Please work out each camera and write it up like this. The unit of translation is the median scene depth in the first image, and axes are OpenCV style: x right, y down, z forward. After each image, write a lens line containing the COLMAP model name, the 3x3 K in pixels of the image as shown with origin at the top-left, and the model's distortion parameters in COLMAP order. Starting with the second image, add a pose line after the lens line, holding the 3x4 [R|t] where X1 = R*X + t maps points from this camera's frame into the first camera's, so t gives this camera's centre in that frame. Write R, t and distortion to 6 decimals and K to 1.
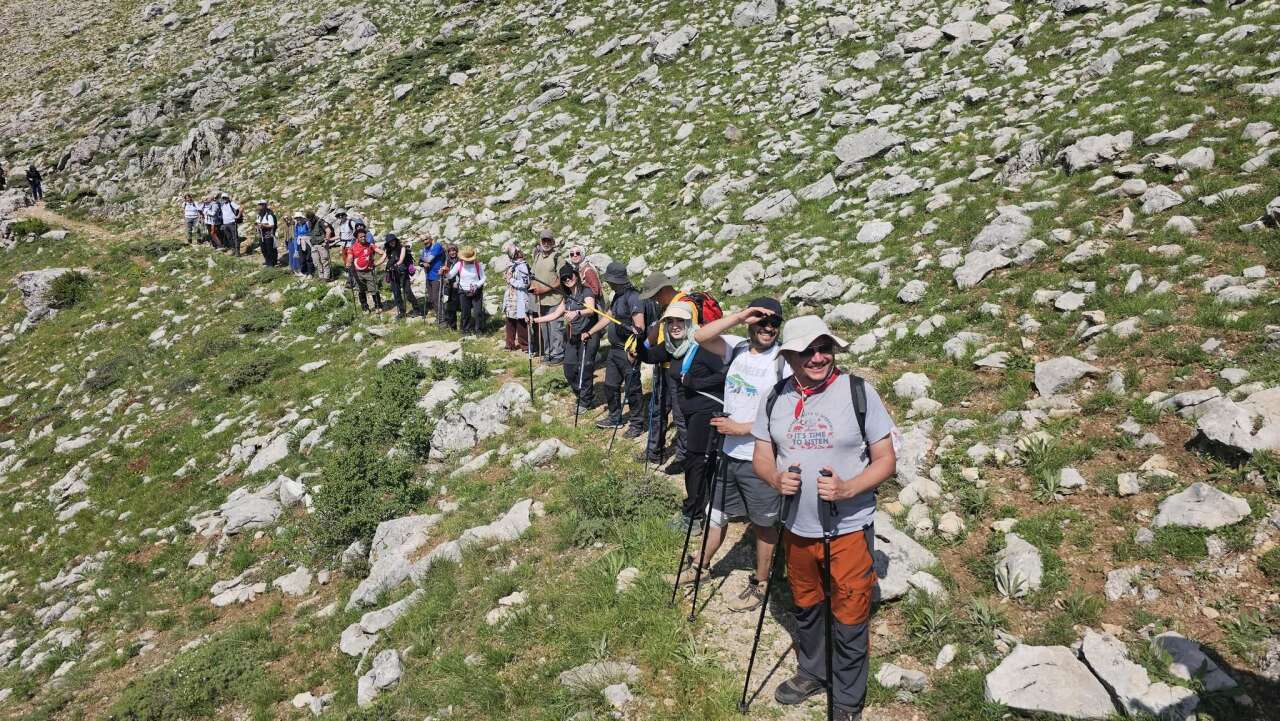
lens RADIAL K [[854.0, 0, 631.0], [0, 854.0, 360.5], [0, 0, 1]] dist [0.079888, -0.075383]
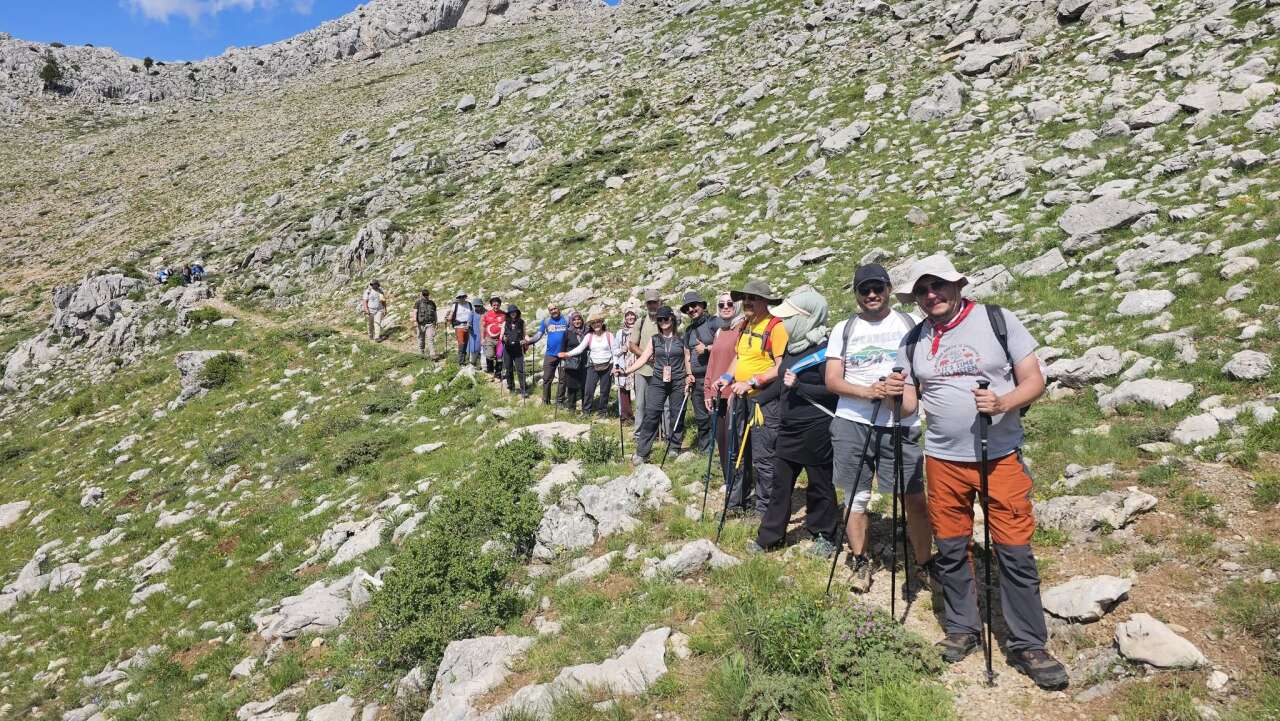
lens RADIAL K [[854.0, 0, 631.0], [0, 854.0, 360.5], [0, 0, 1]] dist [0.079888, -0.075383]
pose [[0.985322, 0.042444, -0.165343, -0.016876], [-0.065871, 0.988115, -0.138889, 0.020309], [0.157483, 0.147741, 0.976408, 0.123323]]
